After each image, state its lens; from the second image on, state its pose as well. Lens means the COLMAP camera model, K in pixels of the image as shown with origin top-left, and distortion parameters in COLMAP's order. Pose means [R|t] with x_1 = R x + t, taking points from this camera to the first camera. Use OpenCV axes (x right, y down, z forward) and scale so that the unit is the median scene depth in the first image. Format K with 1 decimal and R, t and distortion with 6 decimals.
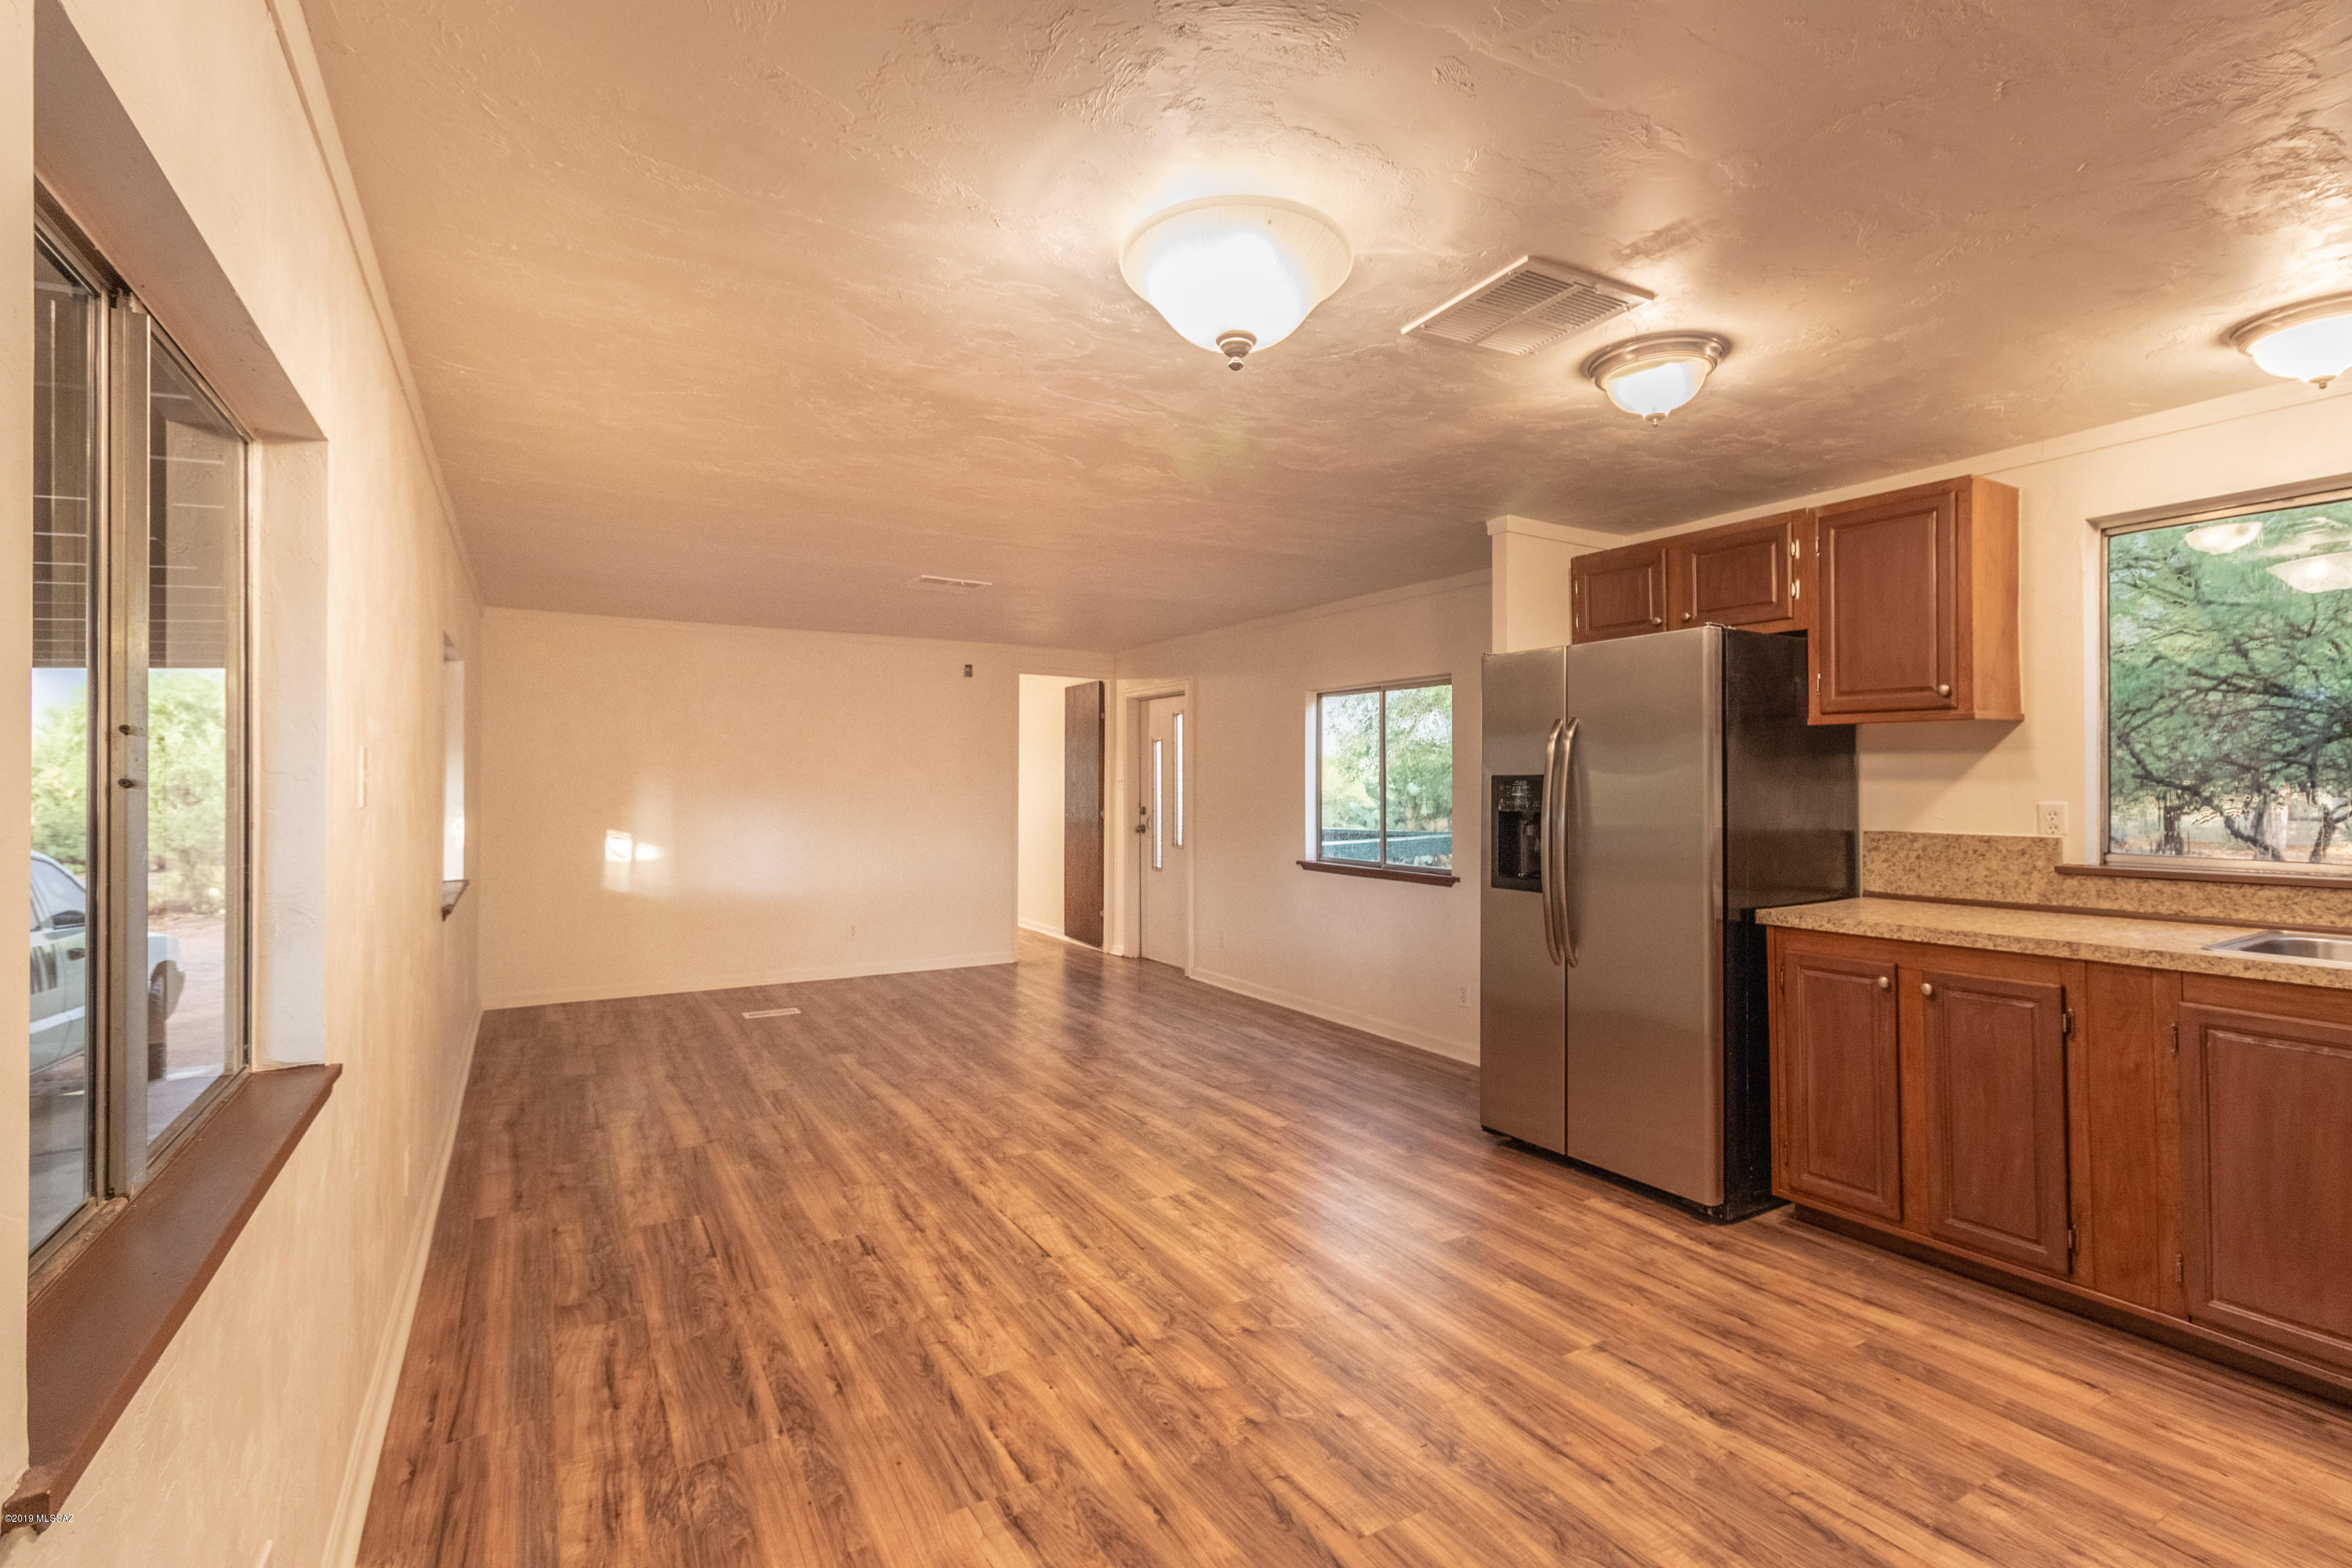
lens RADIAL K [[1107.4, 0, 1180.3], [0, 1107.4, 778.8], [0, 0, 1]] dist [0.001525, 0.000331]
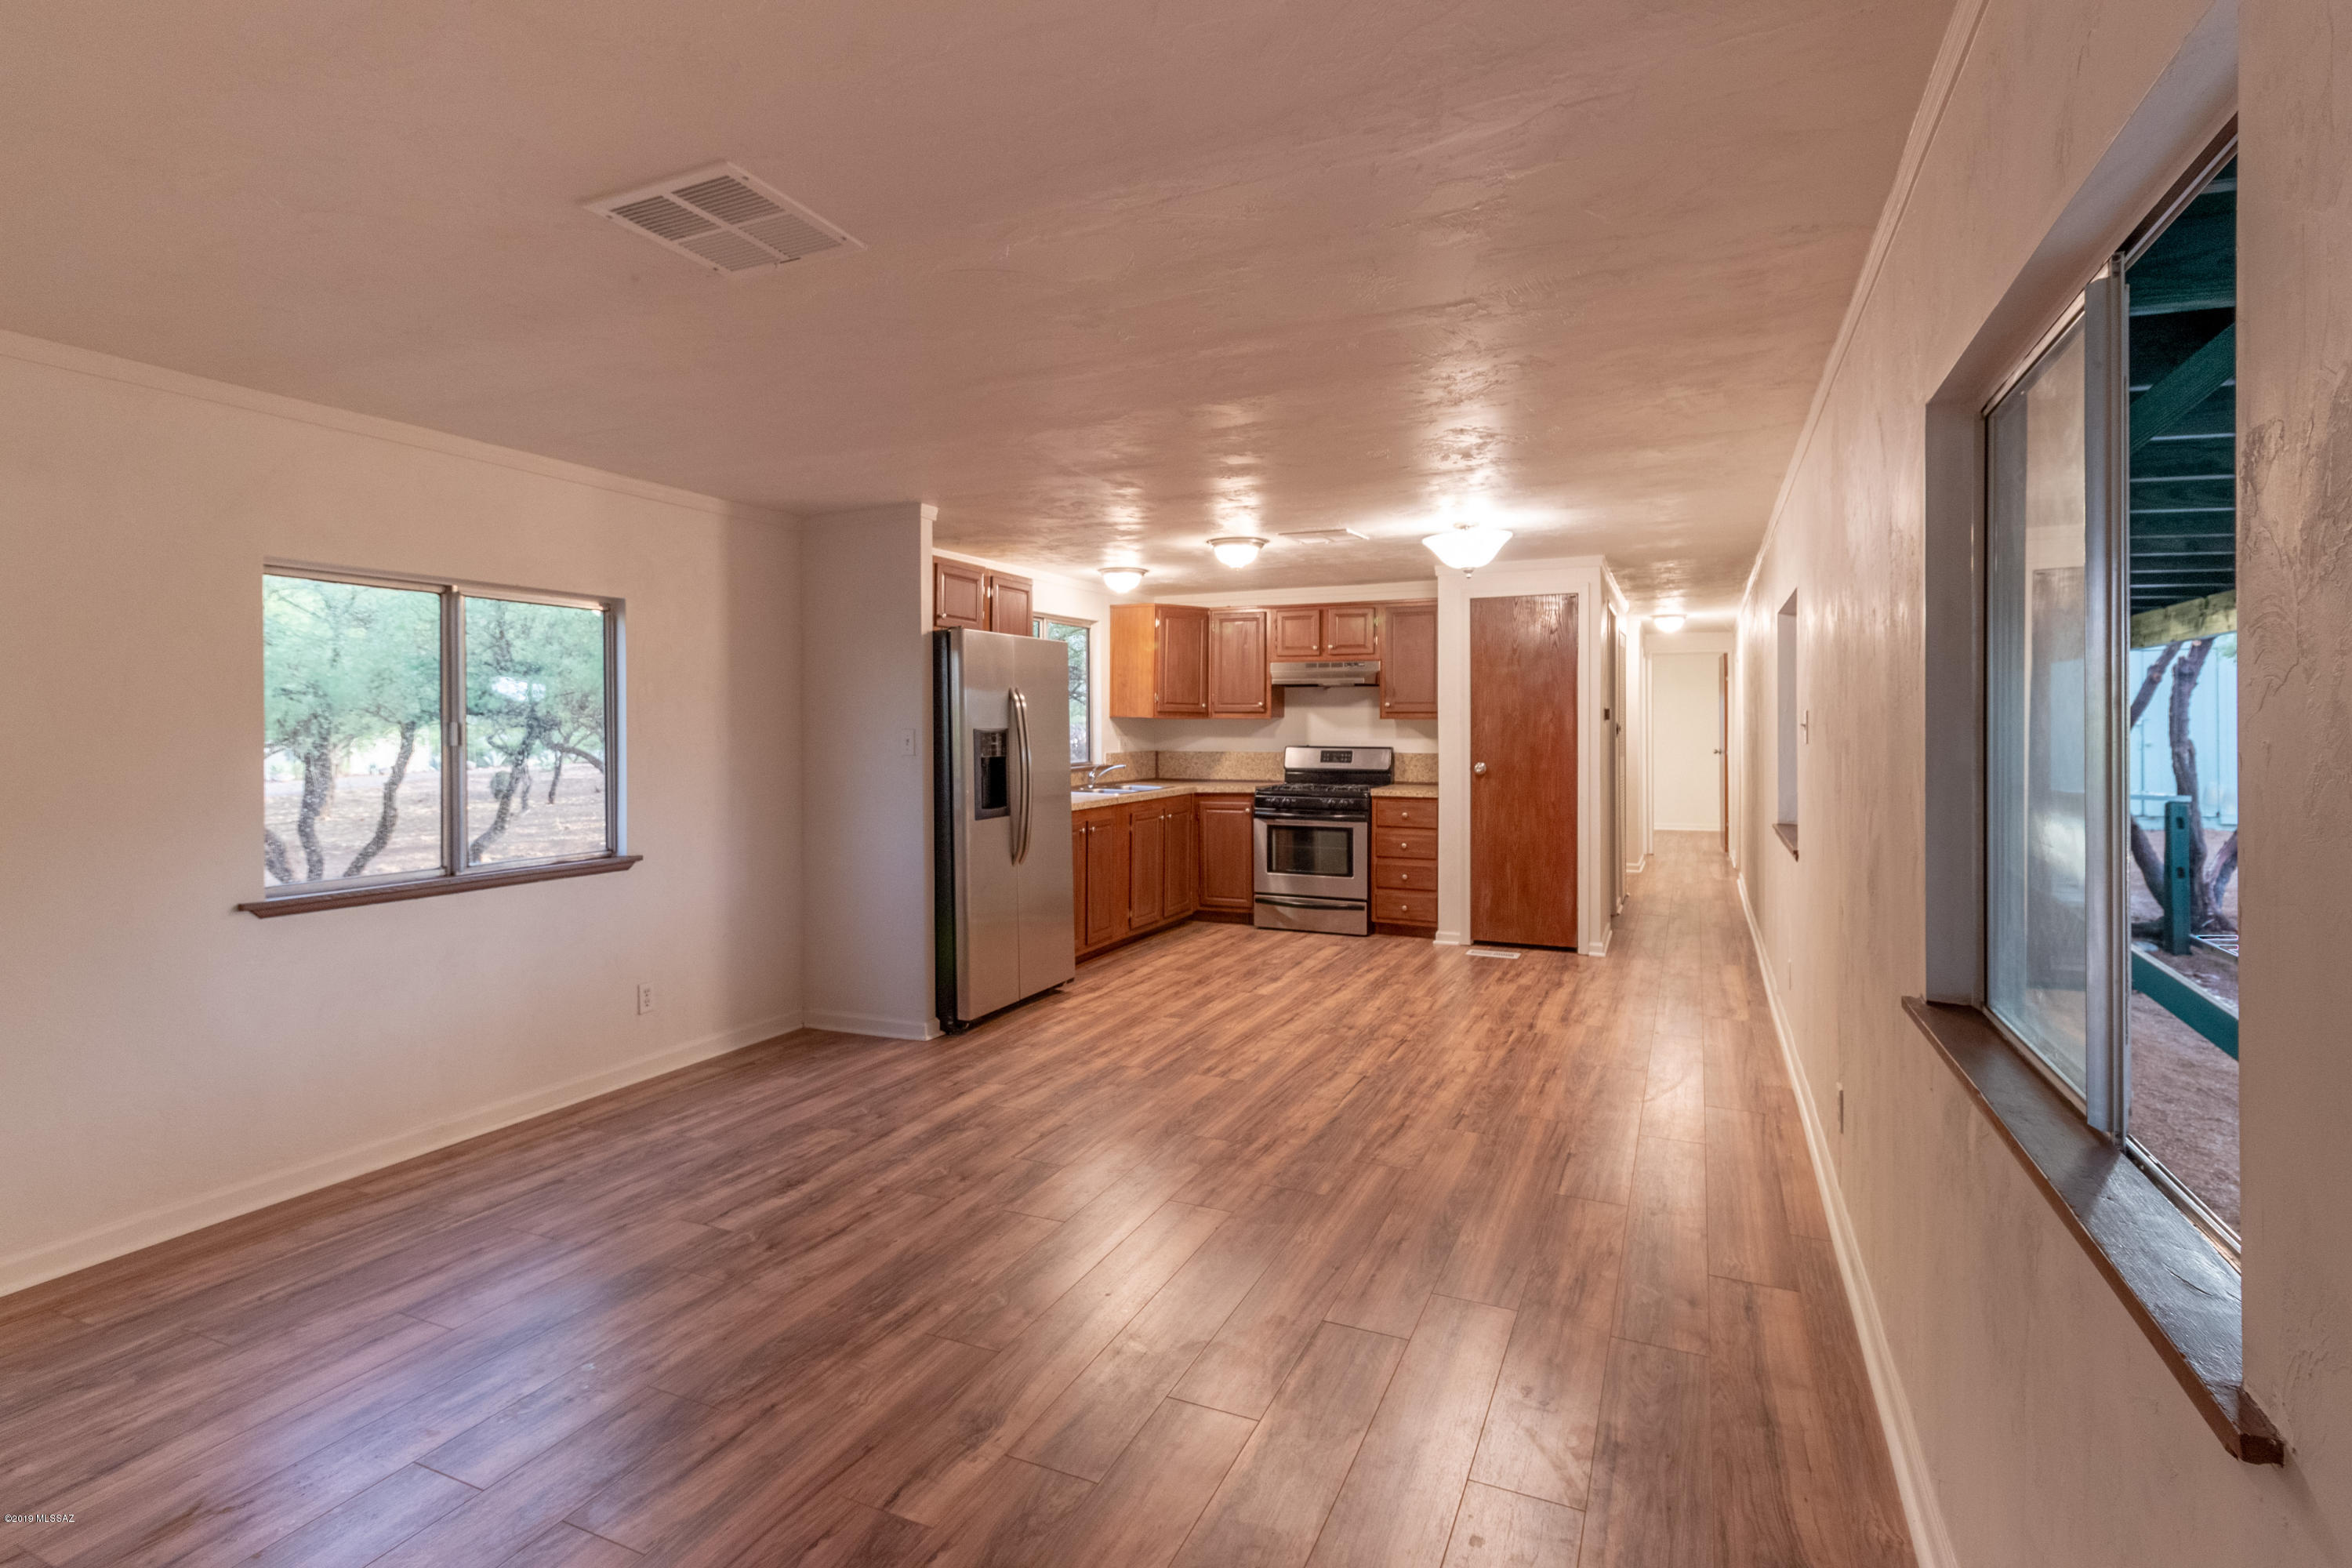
lens RADIAL K [[1107.4, 0, 1217.3], [0, 1107.4, 732.1], [0, 0, 1]] dist [0.001525, 0.000331]
pose [[-0.594563, -0.000408, 0.804049, -0.945330], [0.002949, 0.999992, 0.002688, -0.002650], [-0.804044, 0.003970, -0.594557, 1.661115]]
